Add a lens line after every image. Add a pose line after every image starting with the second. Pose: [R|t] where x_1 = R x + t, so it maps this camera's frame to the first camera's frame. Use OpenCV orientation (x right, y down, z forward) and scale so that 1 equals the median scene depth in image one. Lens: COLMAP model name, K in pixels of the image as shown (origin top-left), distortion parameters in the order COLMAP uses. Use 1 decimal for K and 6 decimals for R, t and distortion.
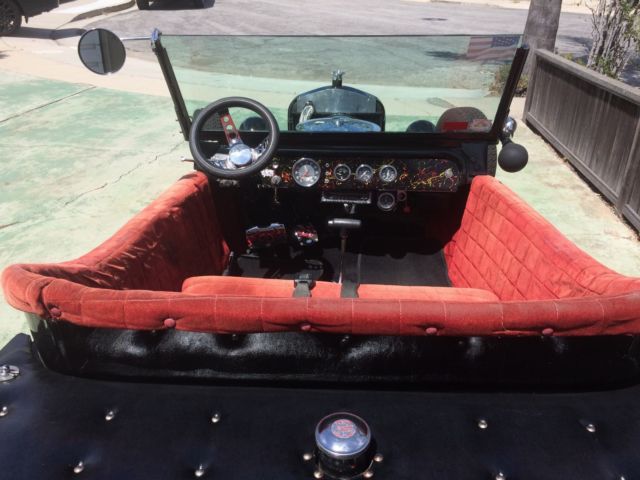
lens RADIAL K [[543.0, 0, 317.7], [0, 543.0, 242.8], [0, 0, 1]] dist [0.059934, -0.095540]
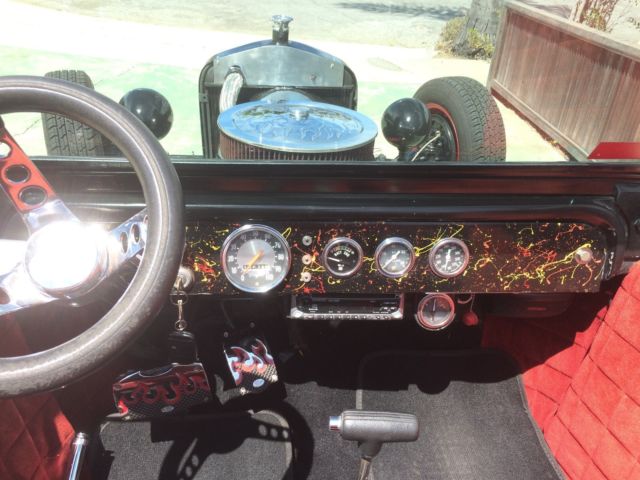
lens RADIAL K [[543.0, 0, 317.7], [0, 543.0, 242.8], [0, 0, 1]] dist [0.059934, -0.095540]
pose [[0.987329, -0.029784, 0.155864, -0.036396], [0.017846, 0.996837, 0.077440, -0.163269], [-0.157677, -0.073677, 0.984738, 0.561096]]
